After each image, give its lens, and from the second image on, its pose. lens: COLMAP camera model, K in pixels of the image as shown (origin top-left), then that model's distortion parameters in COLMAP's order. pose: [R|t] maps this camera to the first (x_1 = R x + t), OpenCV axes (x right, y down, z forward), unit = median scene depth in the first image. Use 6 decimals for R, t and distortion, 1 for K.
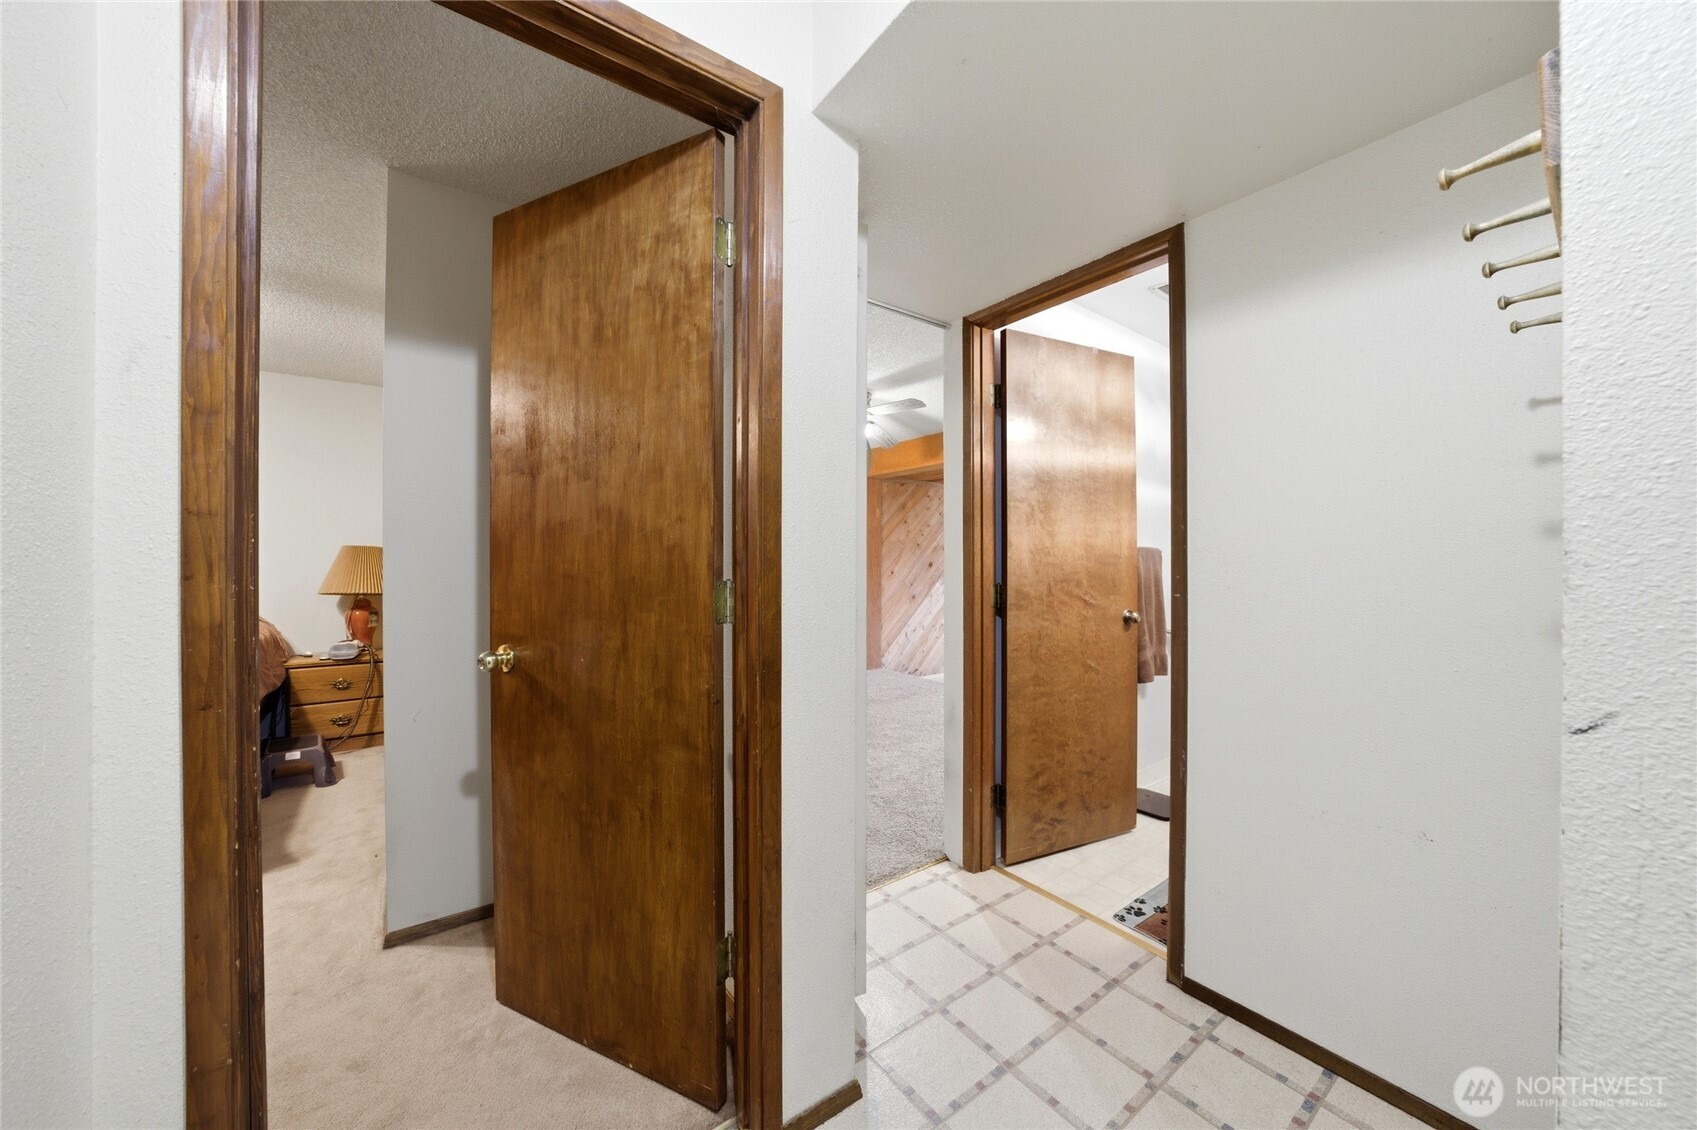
lens RADIAL K [[595.0, 0, 836.7], [0, 595.0, 568.8], [0, 0, 1]] dist [-0.009813, 0.000270]
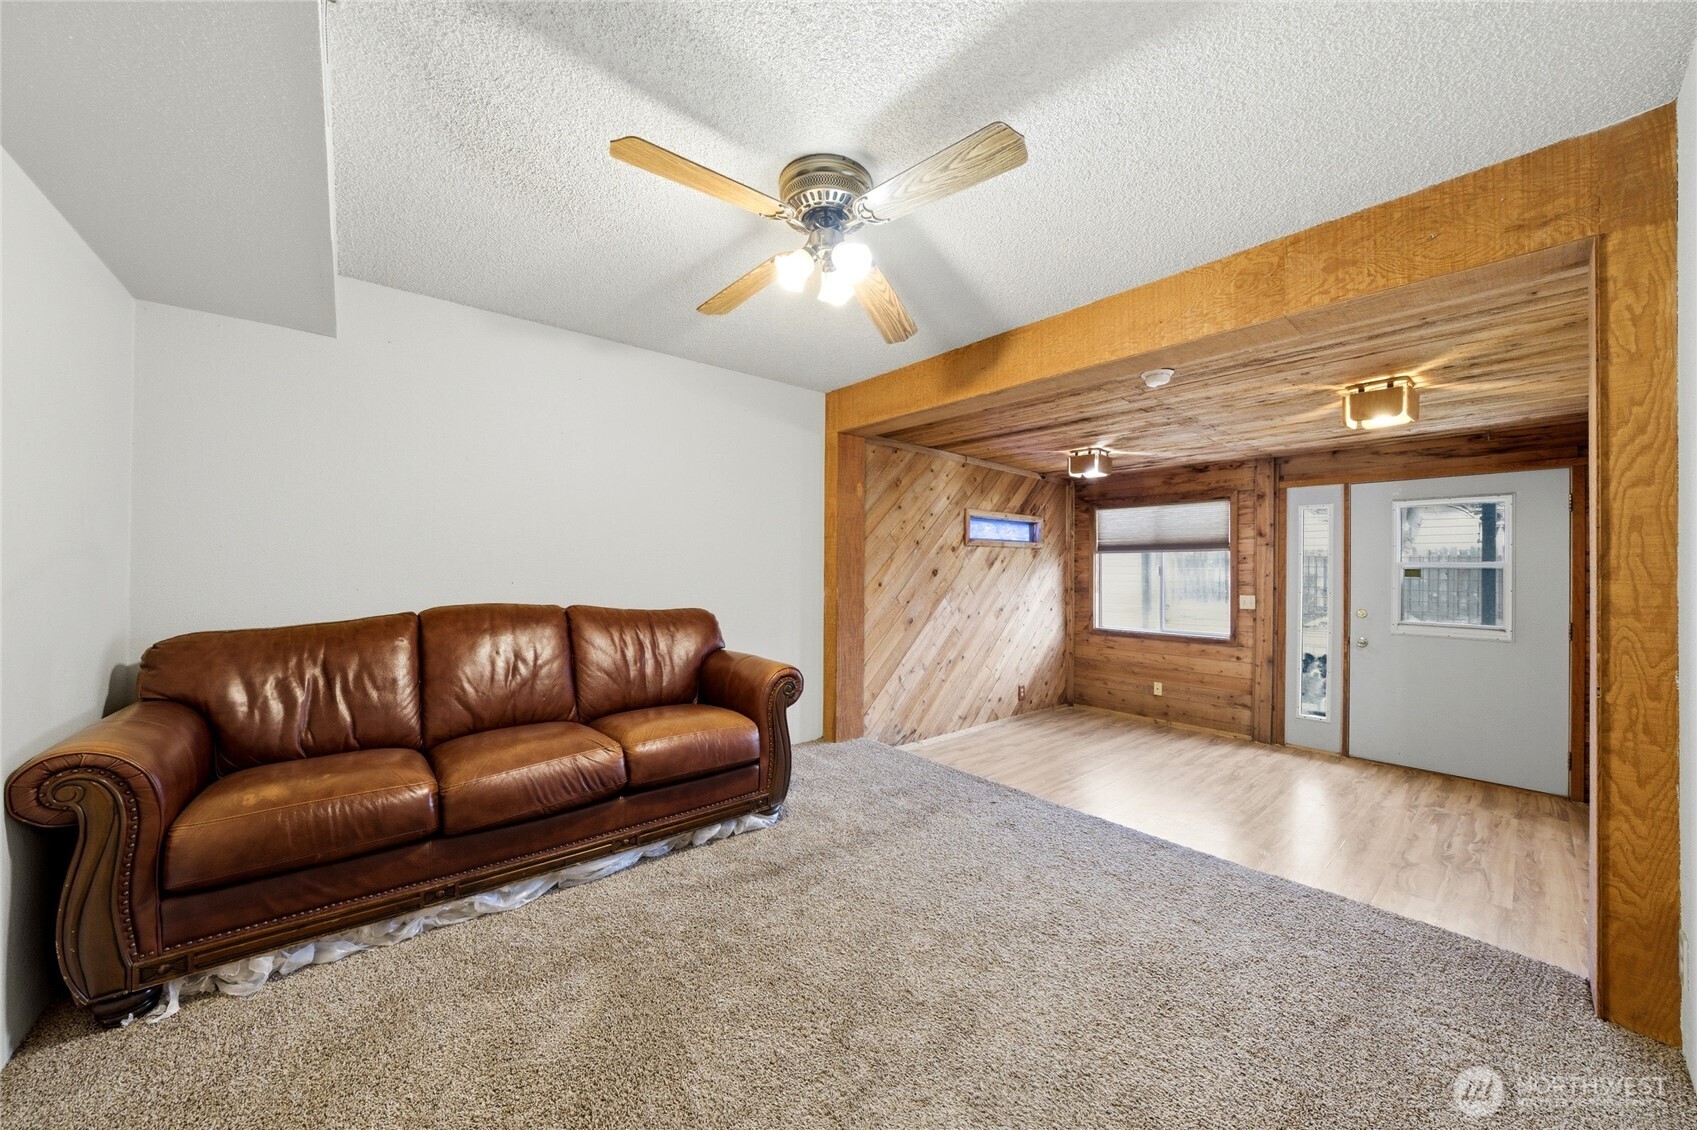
lens RADIAL K [[595.0, 0, 836.7], [0, 595.0, 568.8], [0, 0, 1]] dist [-0.009813, 0.000270]
pose [[0.997759, 0.009598, 0.066218, 0.003105], [-0.008896, 0.999901, -0.010886, -0.002728], [-0.066316, 0.010272, 0.997746, 0.347175]]
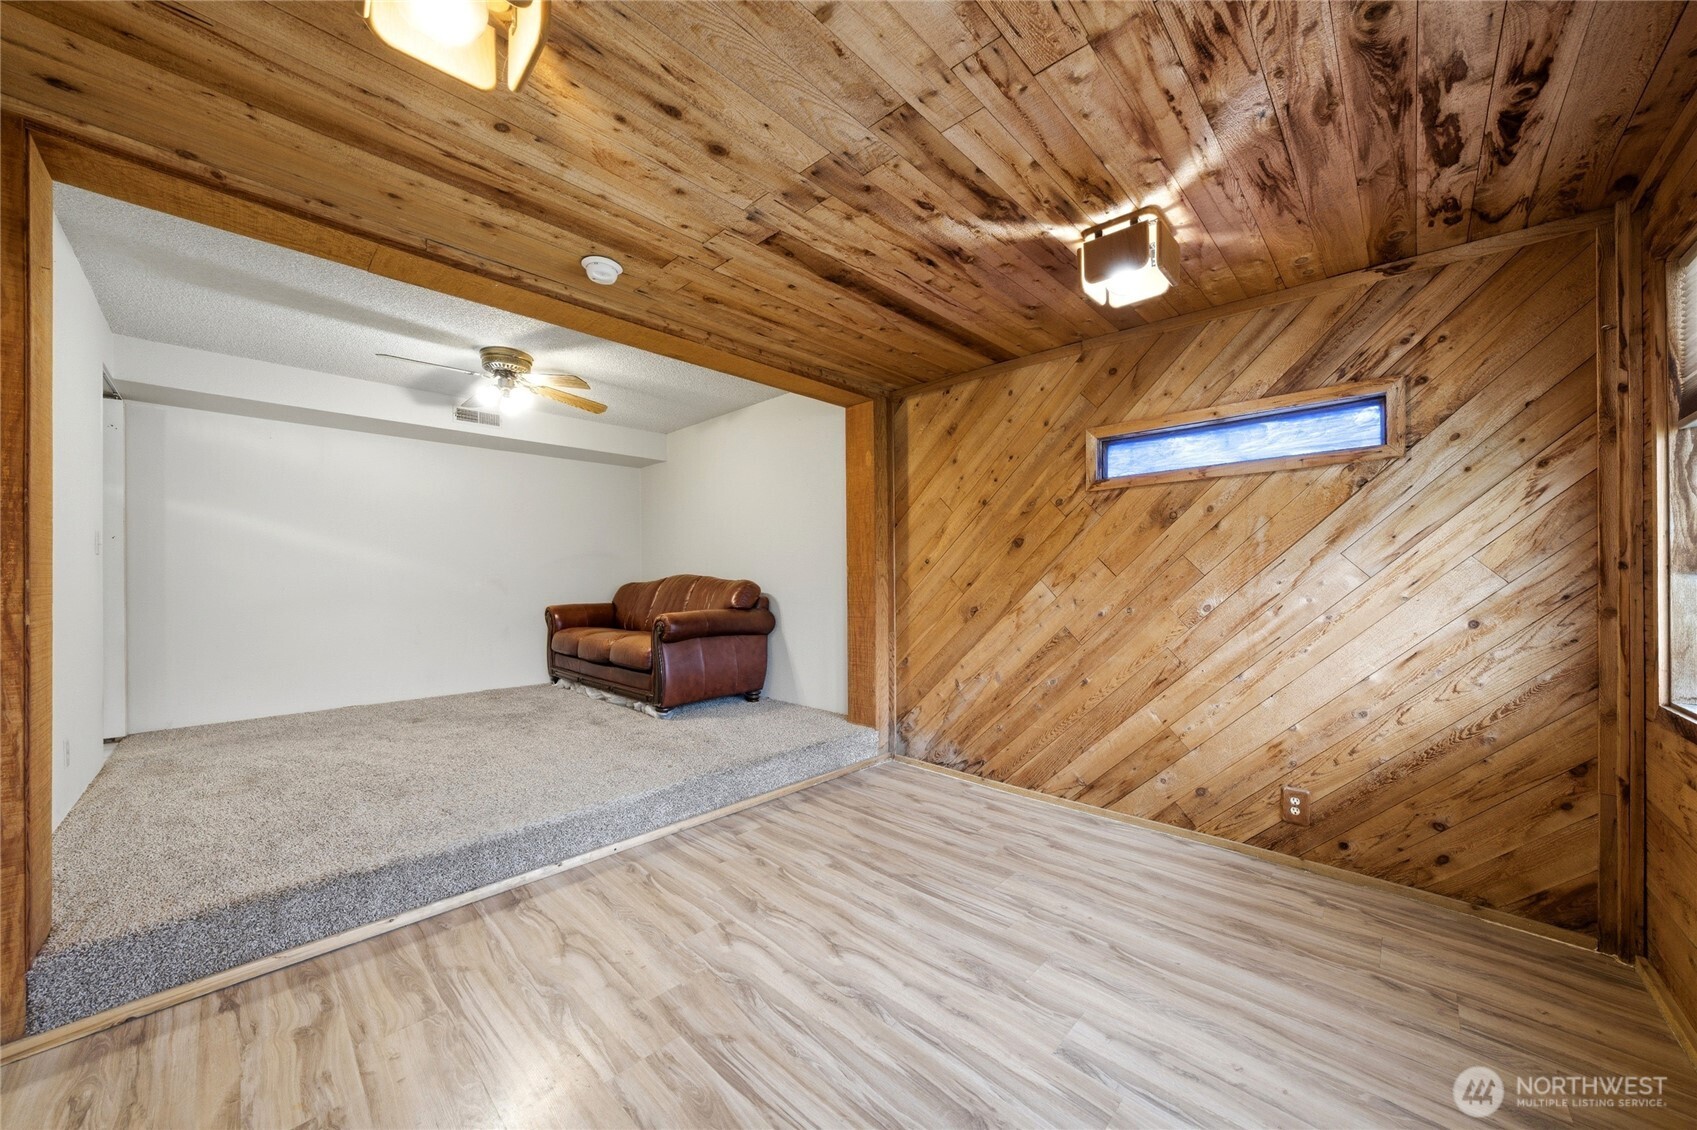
lens RADIAL K [[595.0, 0, 836.7], [0, 595.0, 568.8], [0, 0, 1]] dist [-0.009813, 0.000270]
pose [[0.181527, -0.007546, -0.983357, 0.592235], [0.001501, 0.999972, -0.007396, 0.016827], [0.983385, -0.000134, 0.181533, 0.803468]]
